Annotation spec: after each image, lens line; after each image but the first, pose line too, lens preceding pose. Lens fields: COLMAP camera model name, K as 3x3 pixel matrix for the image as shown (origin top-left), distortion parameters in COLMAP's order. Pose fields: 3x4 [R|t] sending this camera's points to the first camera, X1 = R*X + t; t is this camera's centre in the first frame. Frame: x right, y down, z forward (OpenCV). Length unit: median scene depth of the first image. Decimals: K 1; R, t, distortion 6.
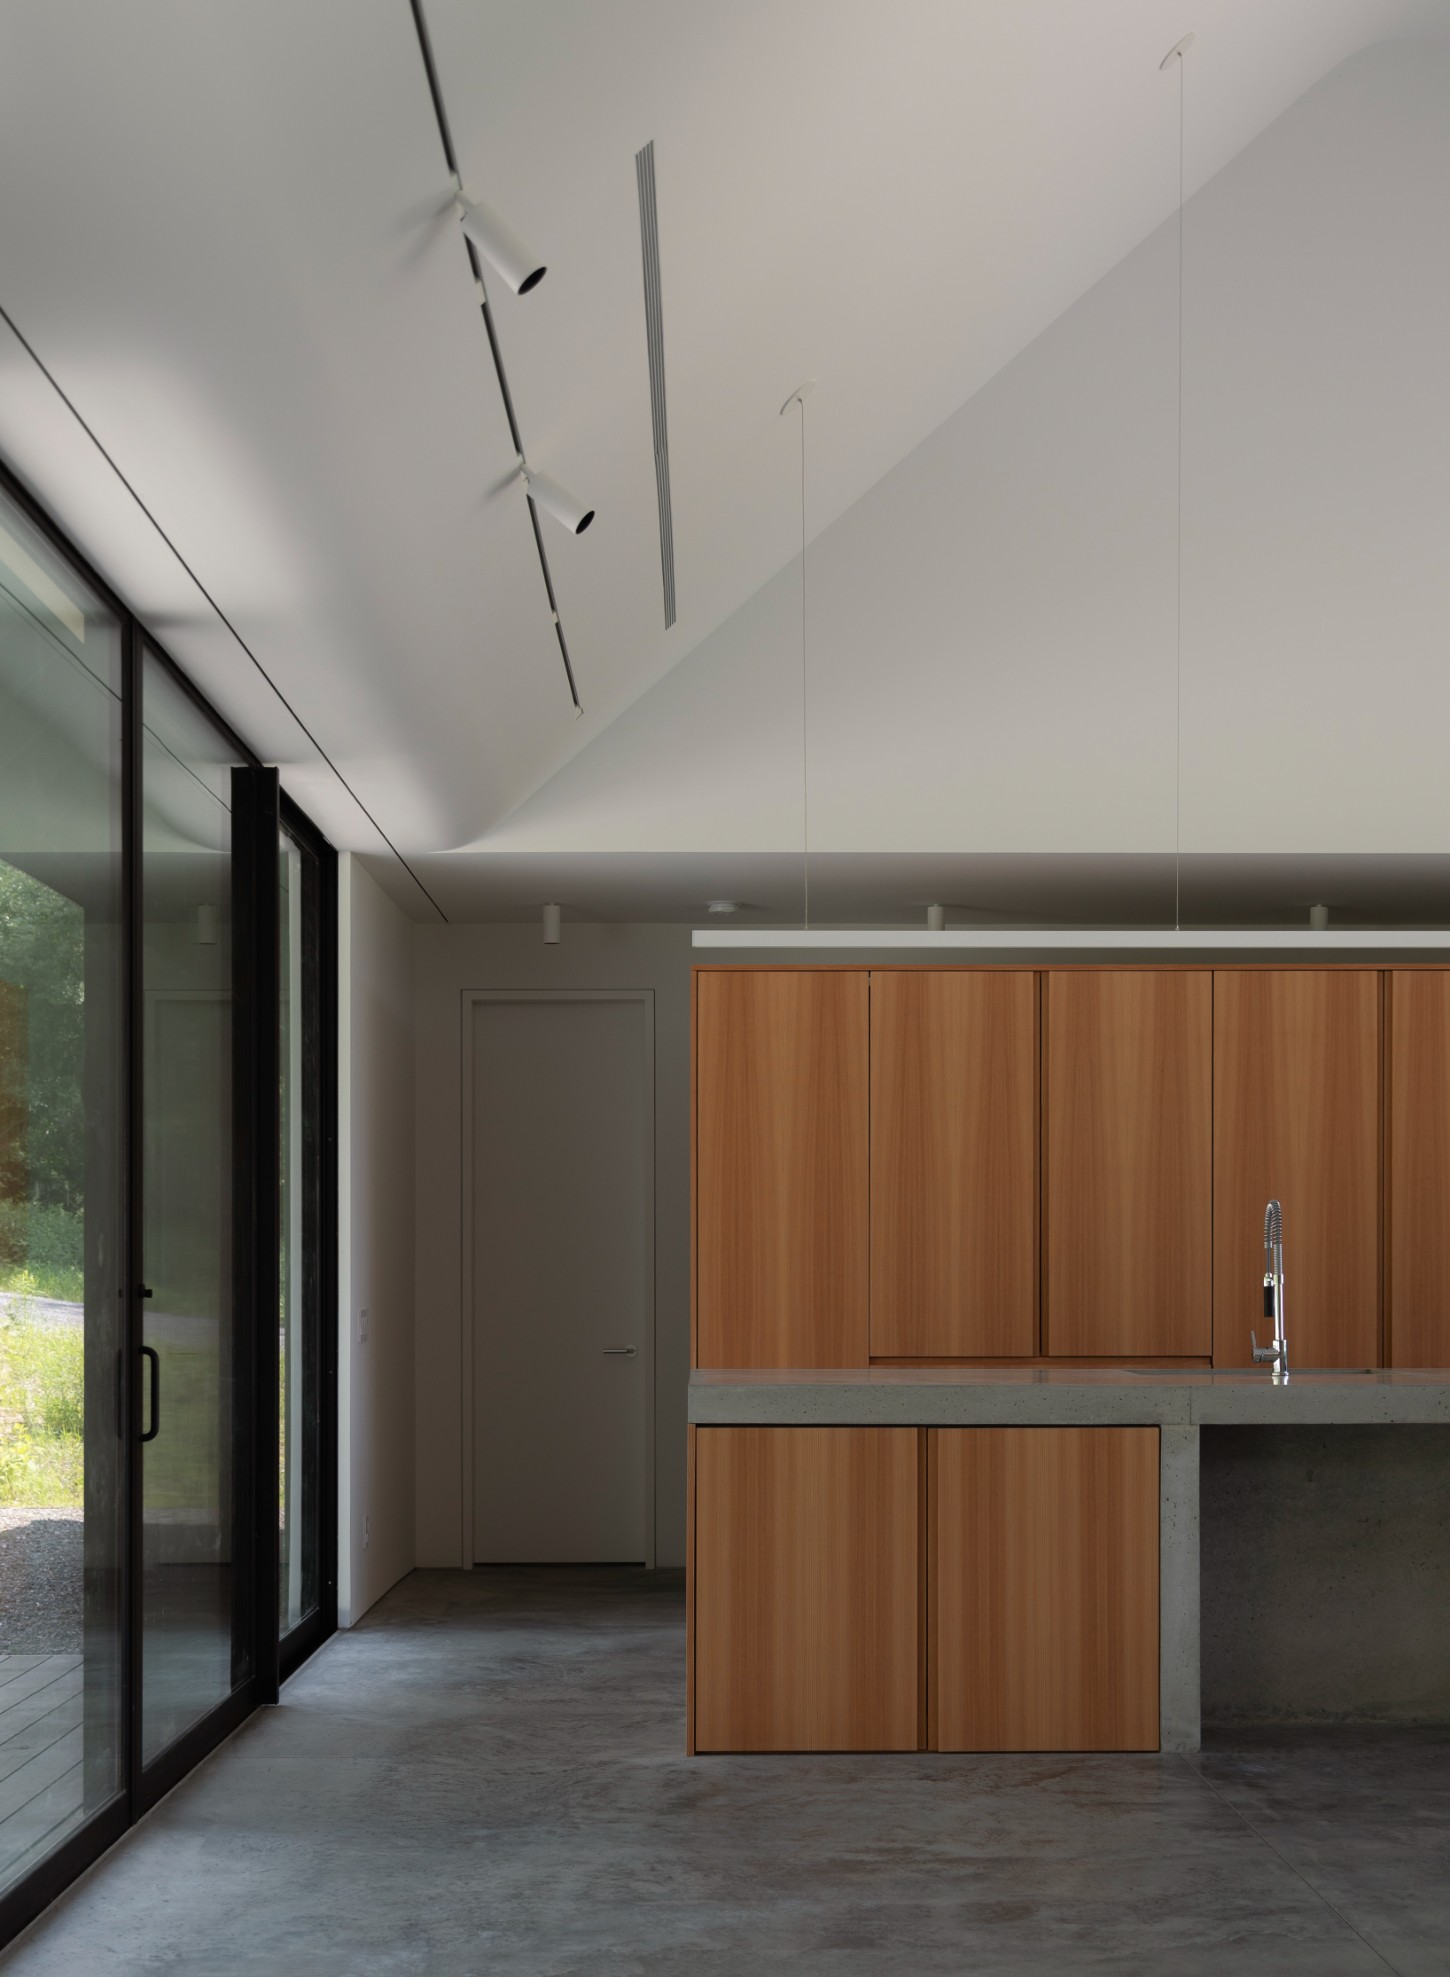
lens RADIAL K [[3688.1, 0, 725.0], [0, 3688.1, 988.5], [0, 0, 1]] dist [-0.002983, -0.026429]
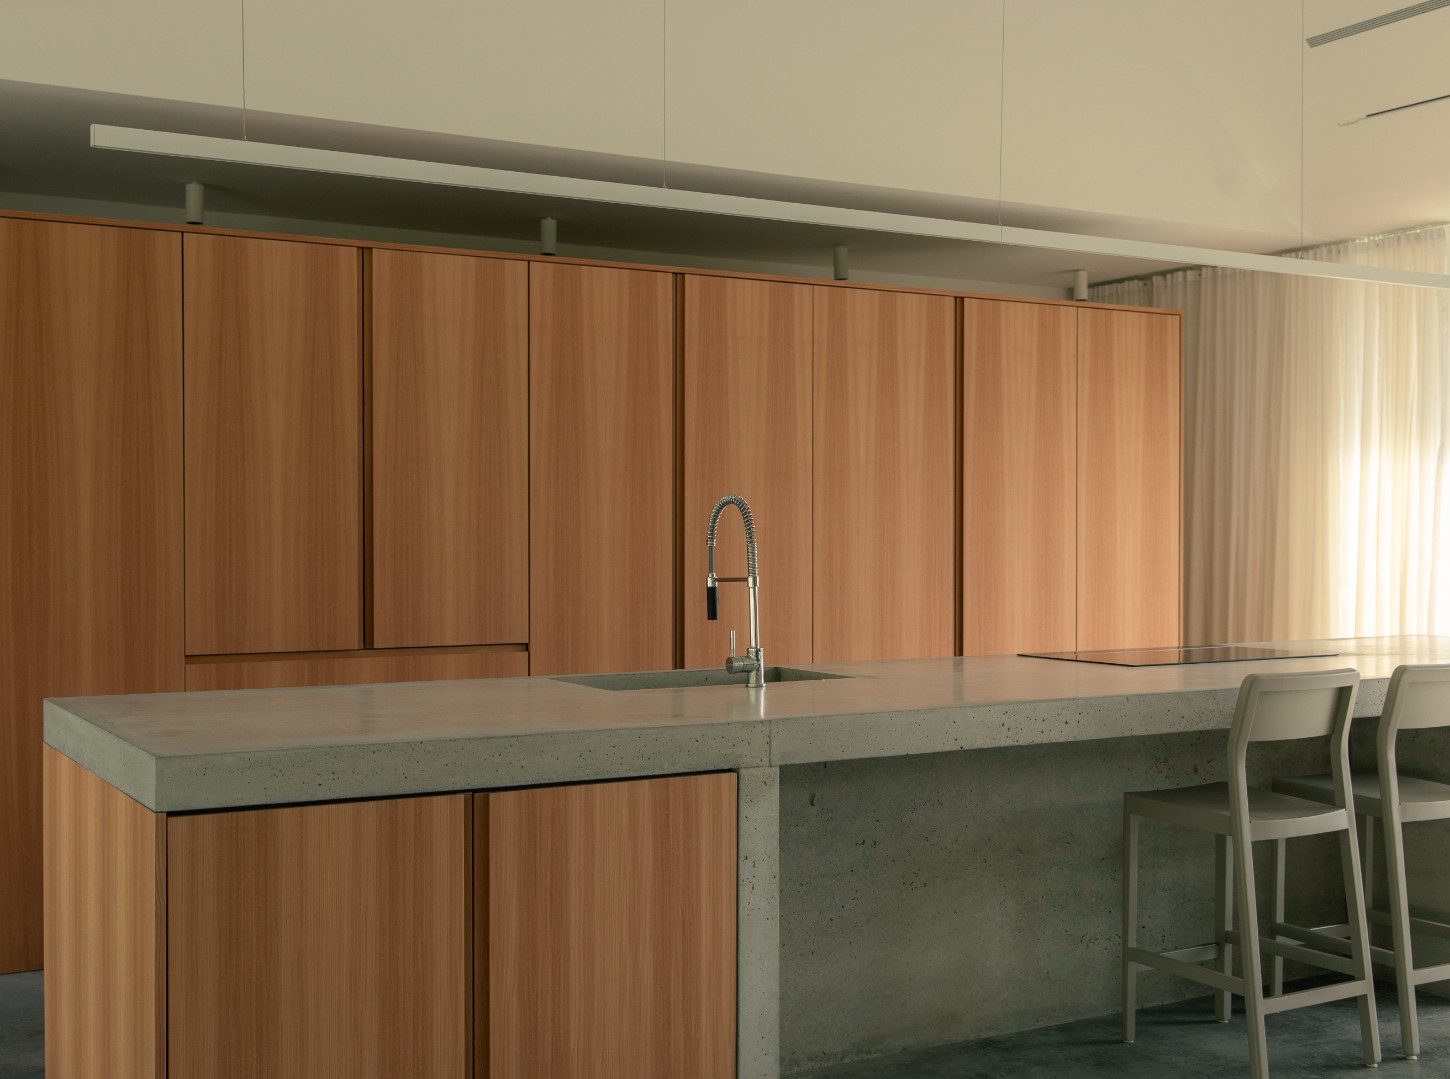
lens RADIAL K [[1804.4, 0, 725.0], [0, 1804.4, 539.5], [0, 0, 1]] dist [-0.008100, -0.009221]
pose [[0.853649, -0.001049, 0.520848, -0.094736], [-0.047529, 0.995669, 0.079903, 0.035032], [-0.518676, -0.092965, 0.849901, 0.662399]]
